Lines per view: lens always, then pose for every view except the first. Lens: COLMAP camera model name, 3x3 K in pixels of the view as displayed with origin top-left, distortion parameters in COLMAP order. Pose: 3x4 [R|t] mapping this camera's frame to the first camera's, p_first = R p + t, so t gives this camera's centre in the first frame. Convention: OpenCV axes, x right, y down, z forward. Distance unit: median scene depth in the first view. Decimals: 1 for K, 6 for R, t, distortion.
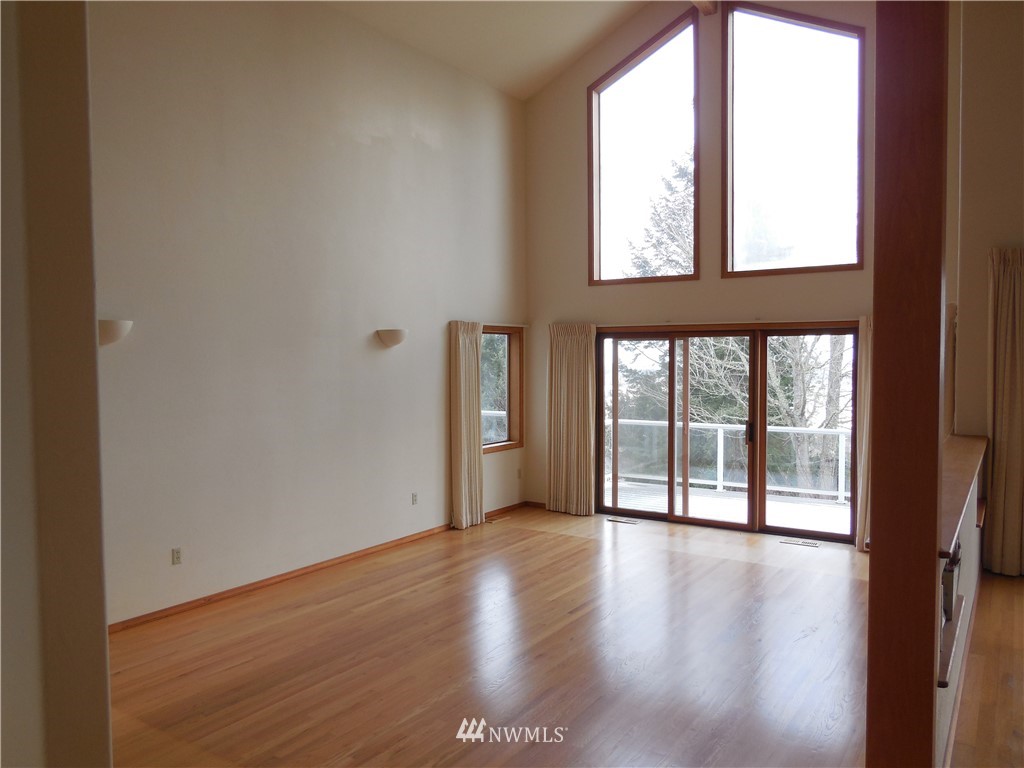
lens RADIAL K [[764.4, 0, 506.3], [0, 764.4, 384.6], [0, 0, 1]] dist [-0.020722, 0.000064]
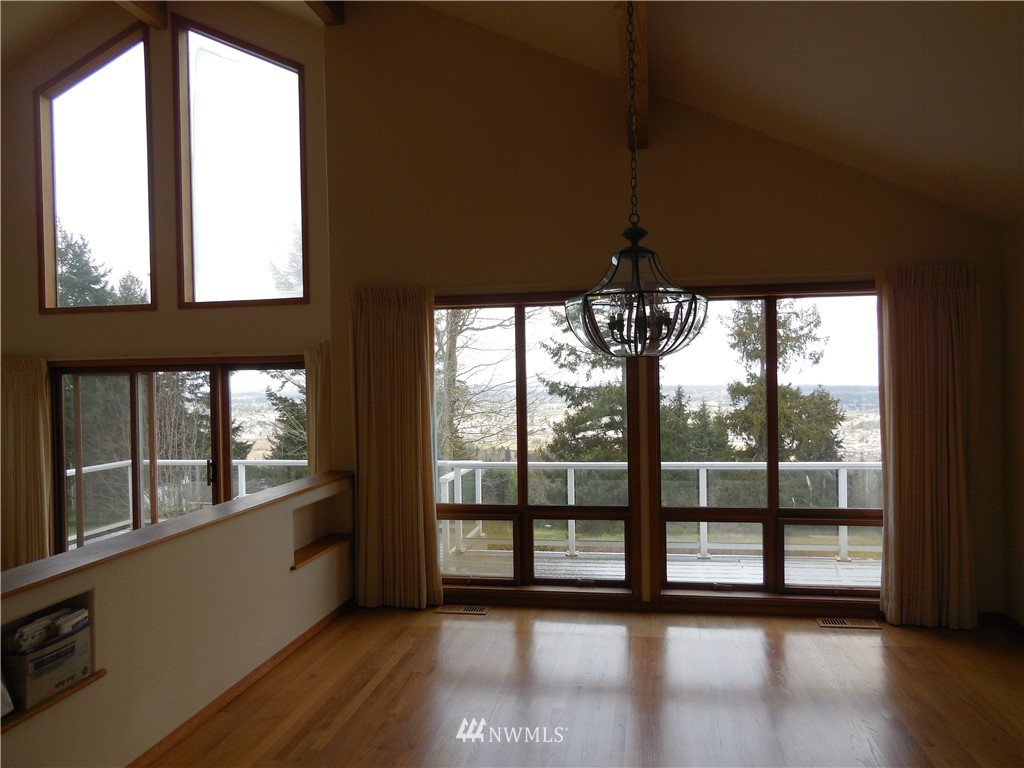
lens RADIAL K [[764.4, 0, 506.3], [0, 764.4, 384.6], [0, 0, 1]] dist [-0.020722, 0.000064]
pose [[0.921107, -0.014075, 0.389056, 0.286291], [0.026804, 0.999268, -0.027310, -0.009944], [-0.388386, 0.035584, 0.920809, -0.017831]]
